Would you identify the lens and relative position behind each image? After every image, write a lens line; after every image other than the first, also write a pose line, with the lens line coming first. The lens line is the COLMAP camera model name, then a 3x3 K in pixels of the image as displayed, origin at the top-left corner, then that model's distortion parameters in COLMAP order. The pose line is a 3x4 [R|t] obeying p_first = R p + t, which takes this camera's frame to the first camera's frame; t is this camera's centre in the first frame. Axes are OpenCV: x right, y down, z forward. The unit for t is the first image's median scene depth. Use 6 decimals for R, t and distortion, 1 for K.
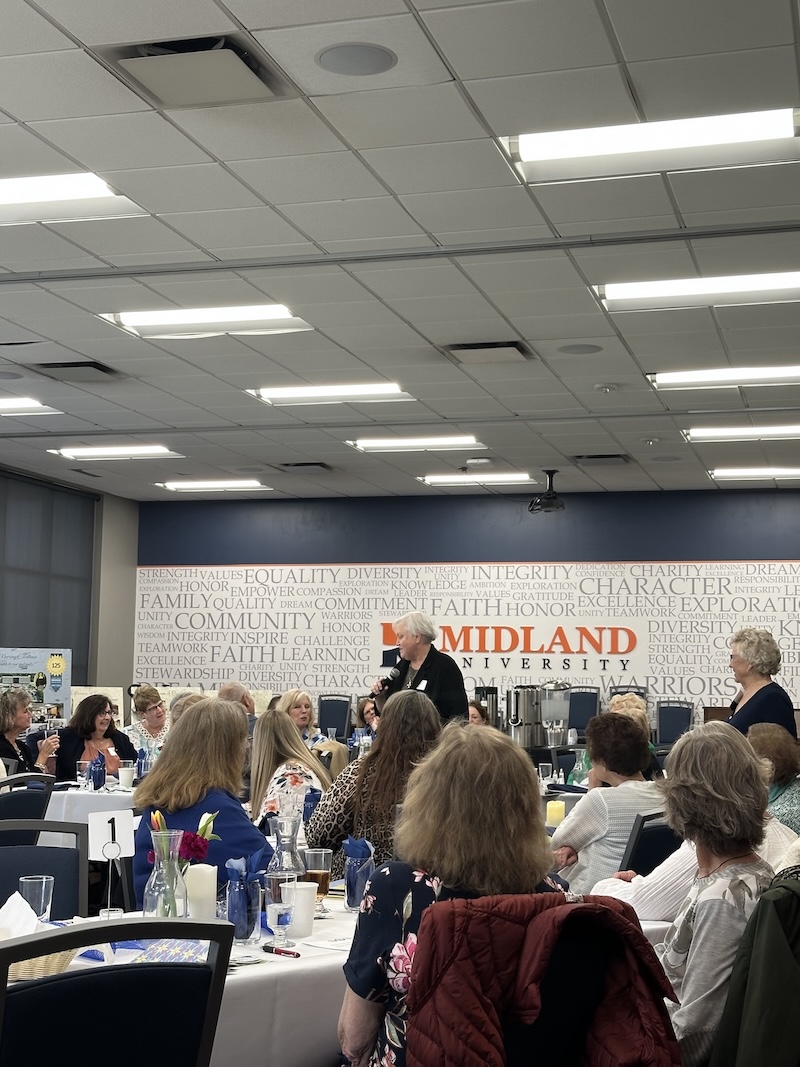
lens RADIAL K [[1537.5, 0, 373.0], [0, 1537.5, 548.3], [0, 0, 1]] dist [0.092175, 0.000000]
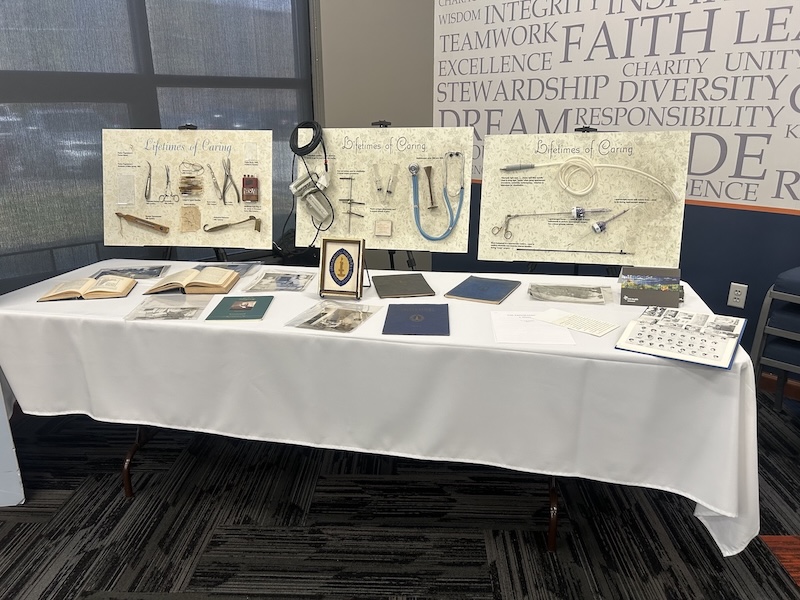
lens RADIAL K [[593.3, 0, 396.7], [0, 593.3, 299.9], [0, 0, 1]] dist [0.044216, -0.049936]
pose [[0.867778, 0.131338, -0.479283, -0.055288], [0.068772, 0.923426, 0.377564, 0.073804], [0.492171, -0.360603, 0.792296, 0.866636]]
